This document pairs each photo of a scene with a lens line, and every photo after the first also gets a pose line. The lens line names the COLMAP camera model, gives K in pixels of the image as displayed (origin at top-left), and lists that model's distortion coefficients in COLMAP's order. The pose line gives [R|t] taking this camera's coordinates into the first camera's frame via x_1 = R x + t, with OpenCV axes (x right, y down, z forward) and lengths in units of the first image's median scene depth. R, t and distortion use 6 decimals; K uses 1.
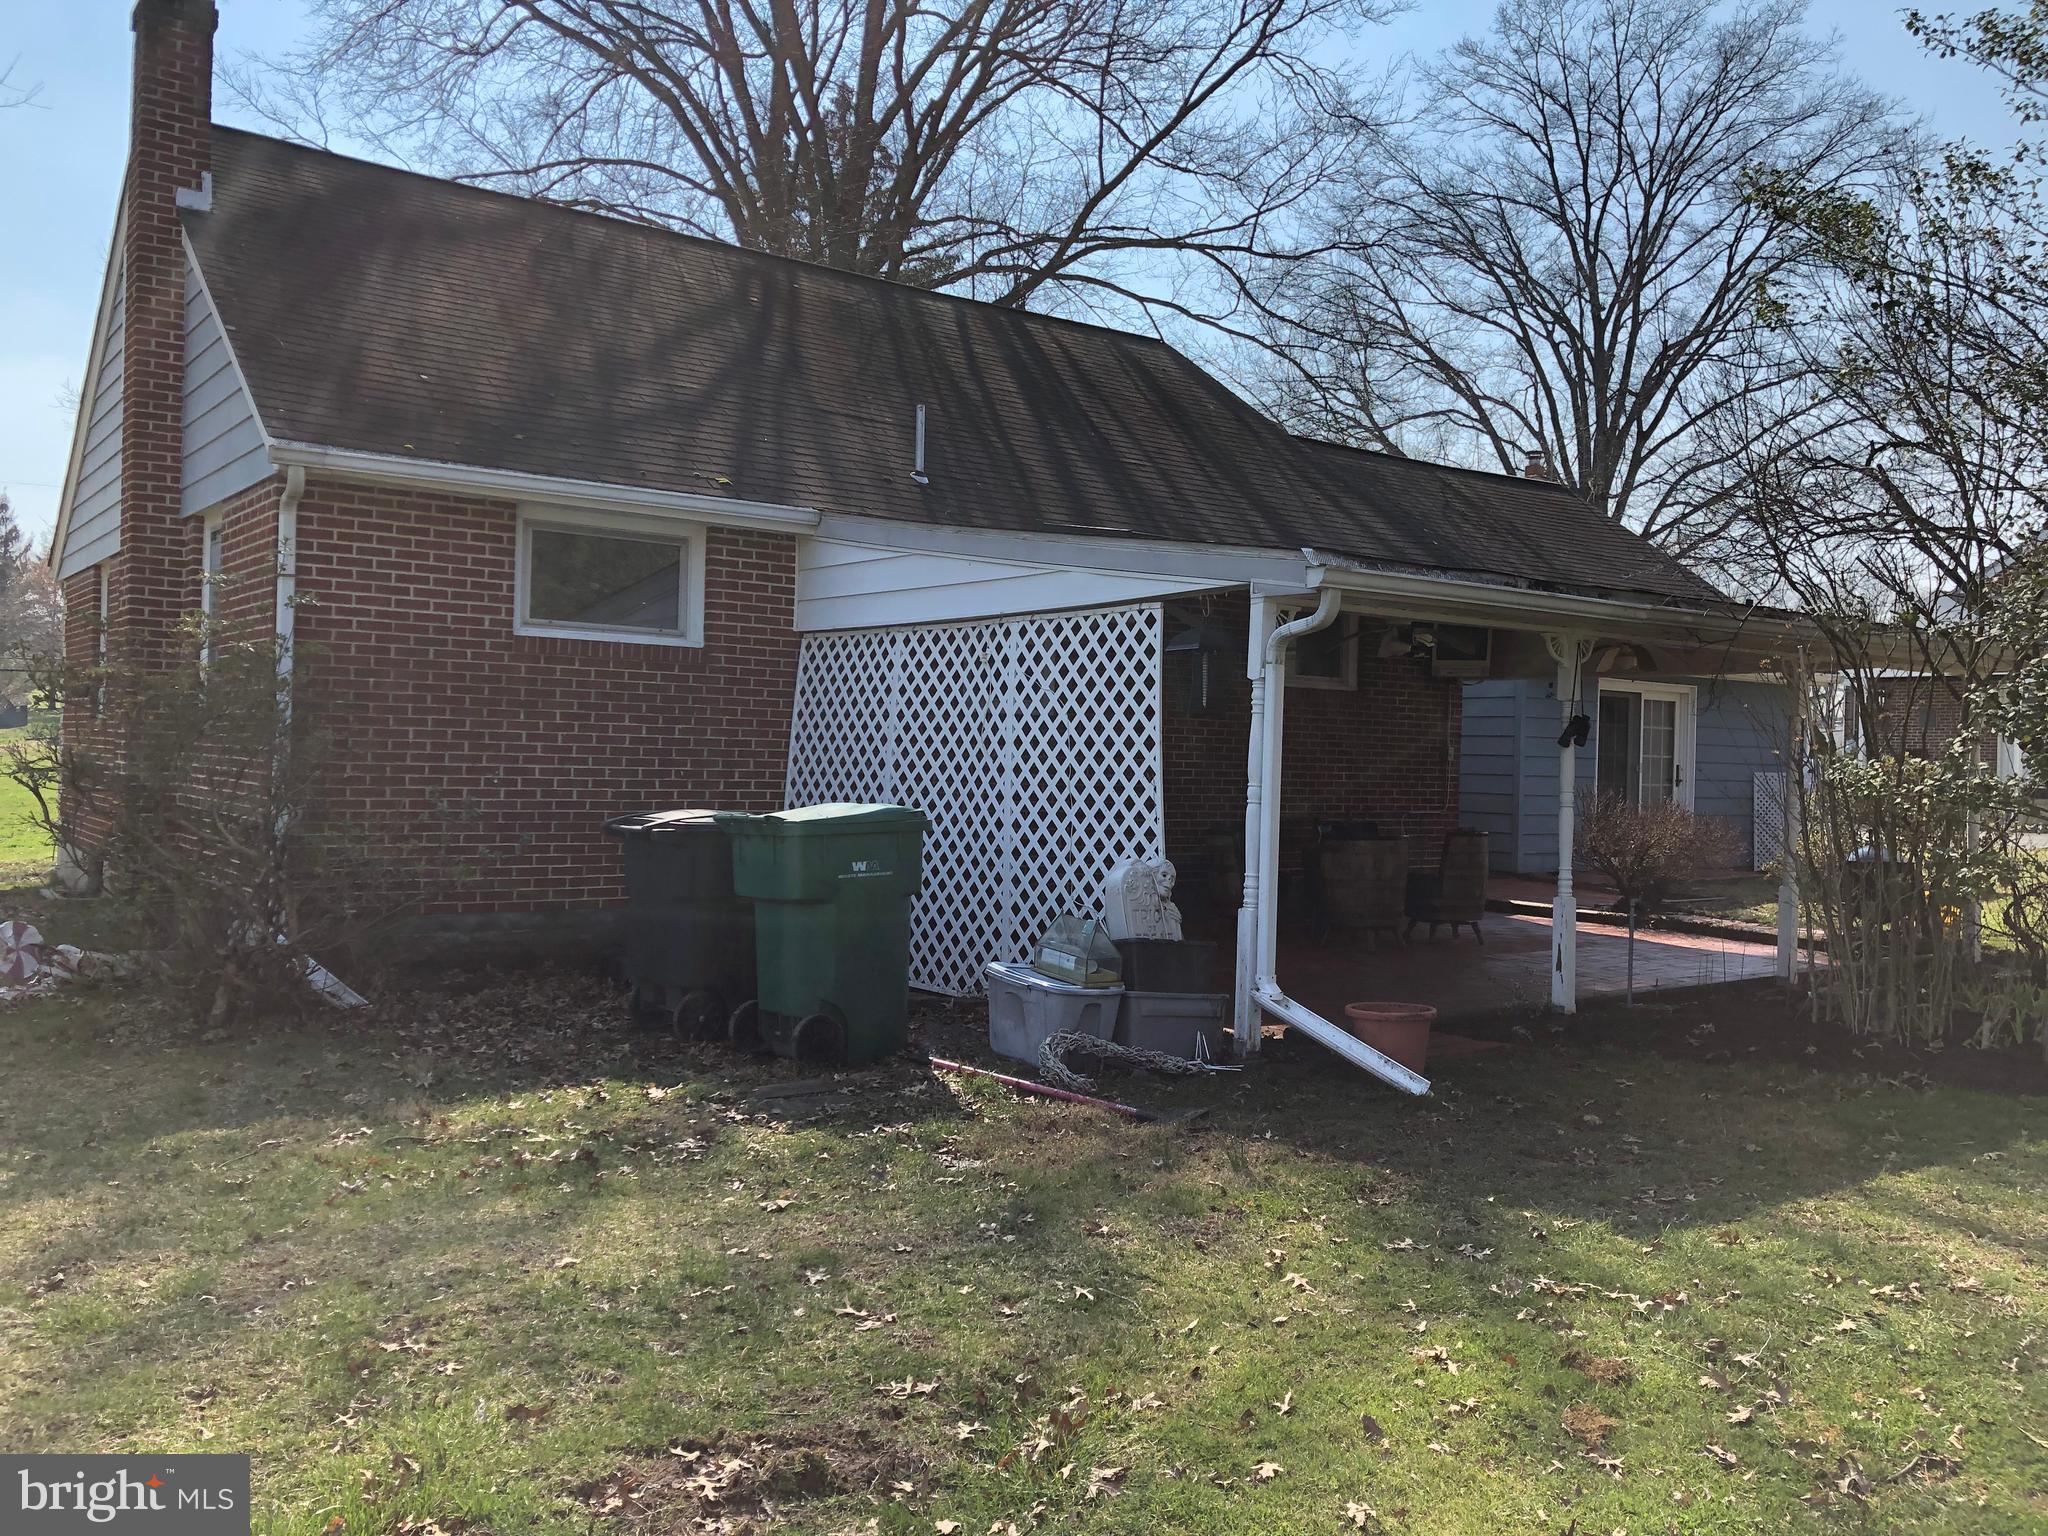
lens RADIAL K [[1683.7, 0, 1026.5], [0, 1683.7, 704.6], [0, 0, 1]] dist [0.045571, 0.003080]
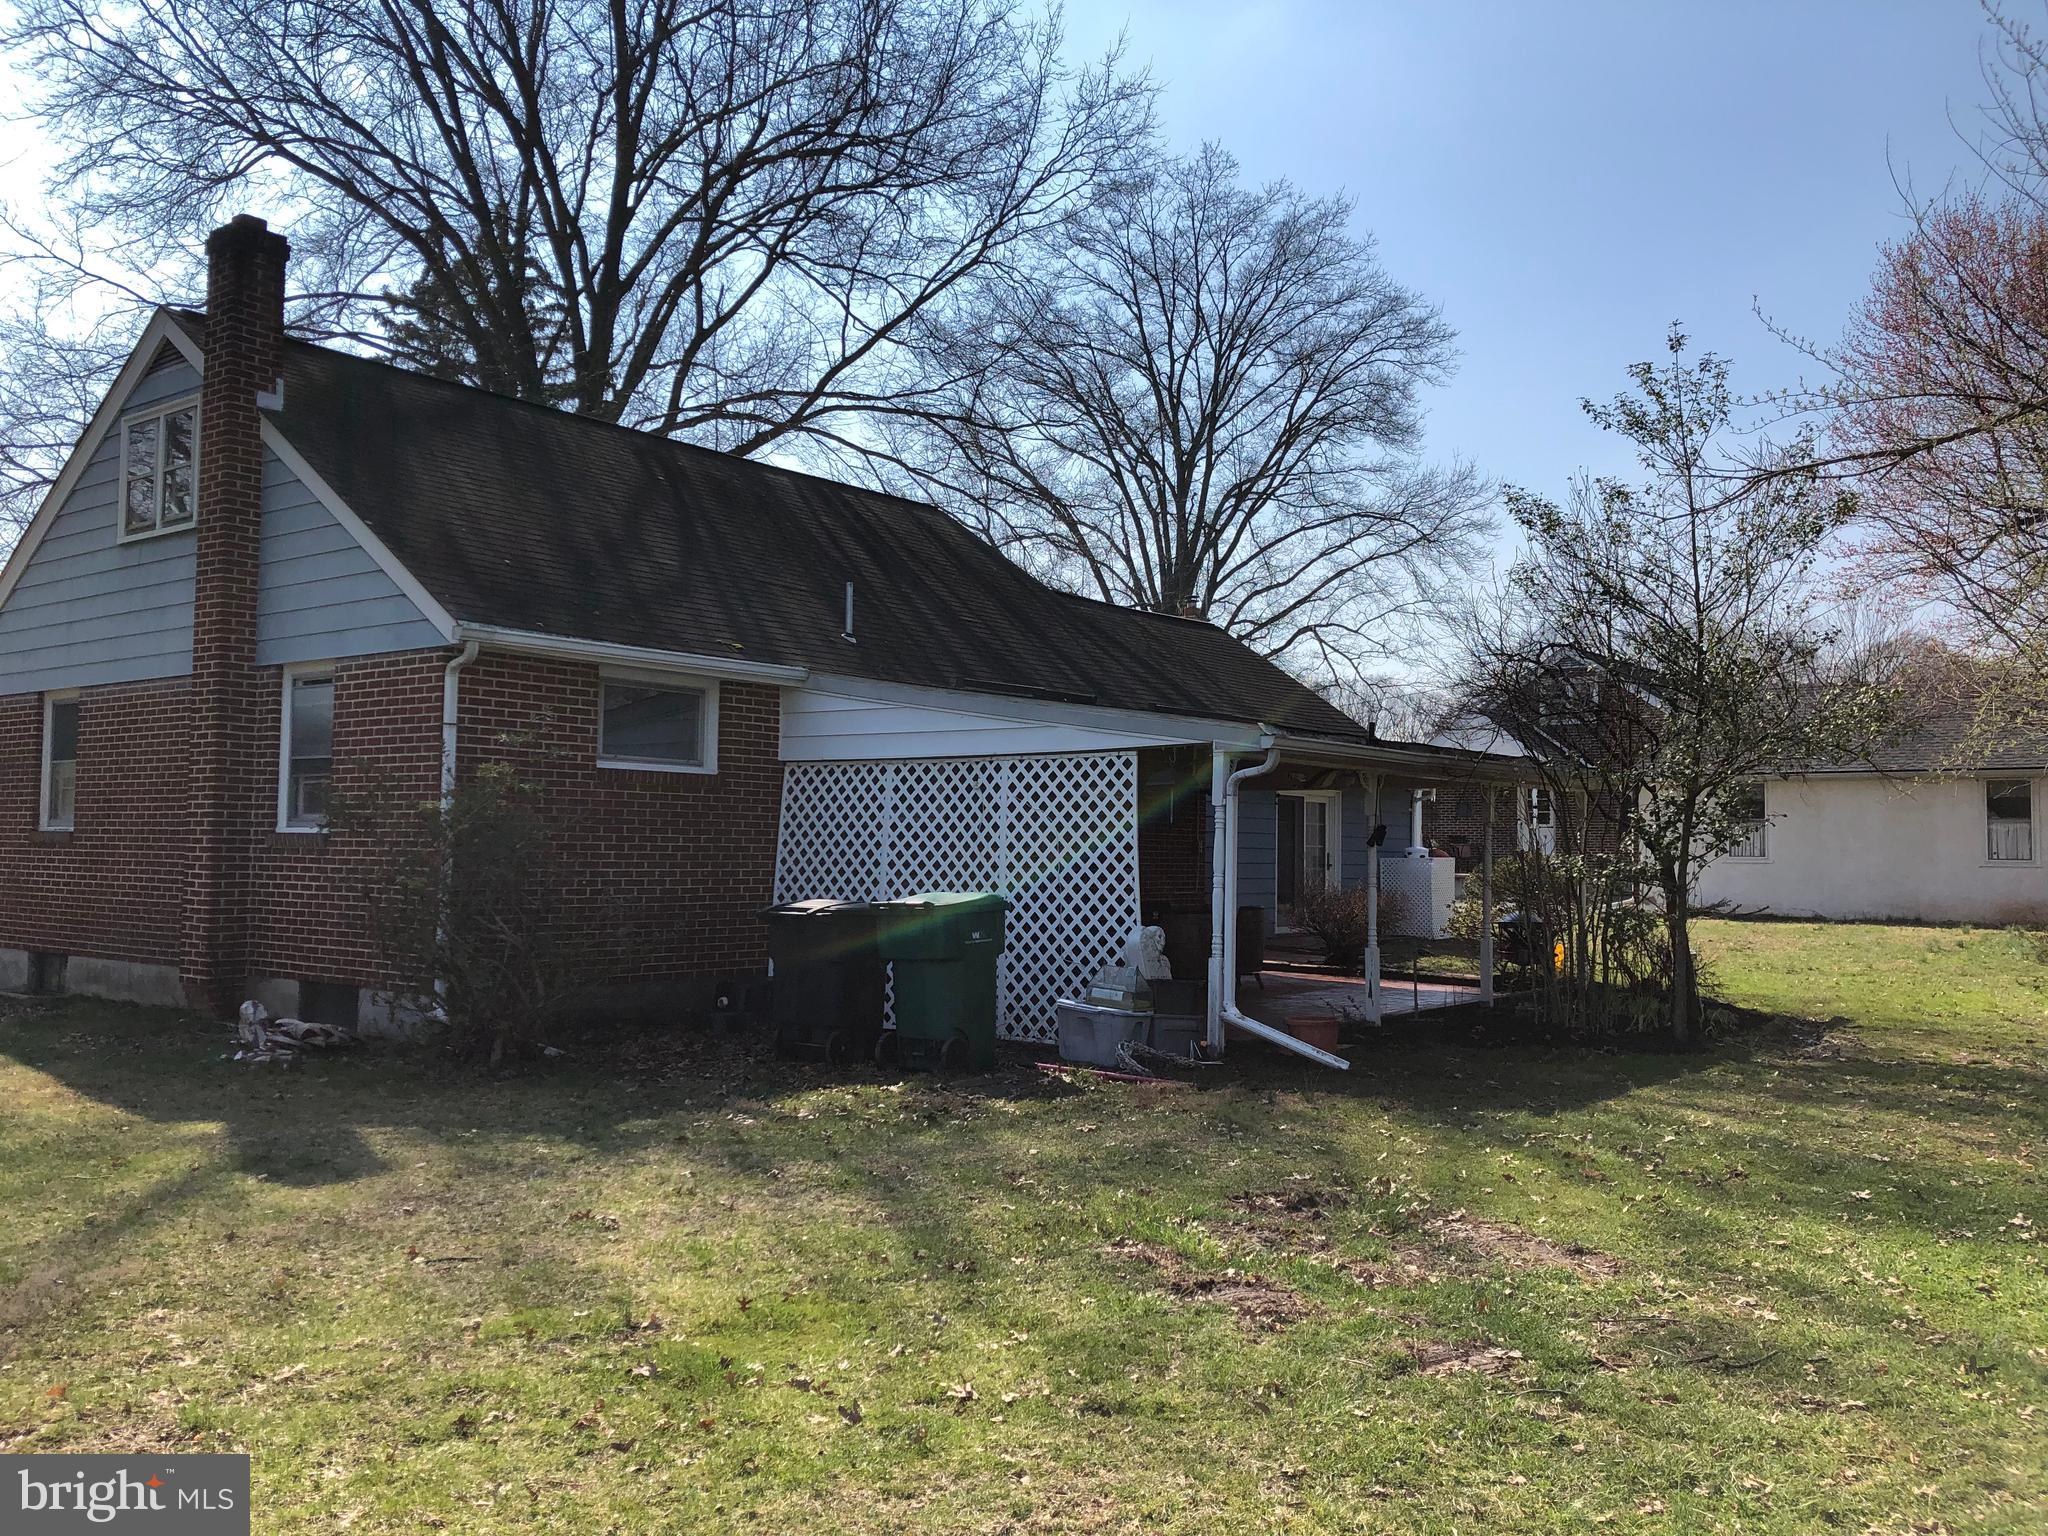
lens RADIAL K [[1661.9, 0, 1018.5], [0, 1661.9, 701.0], [0, 0, 1]] dist [0.170975, -0.300163]
pose [[0.967489, 0.011107, 0.252669, -0.125184], [0.003046, 0.998451, -0.055553, -0.007765], [-0.252894, 0.054517, 0.965957, -0.124111]]
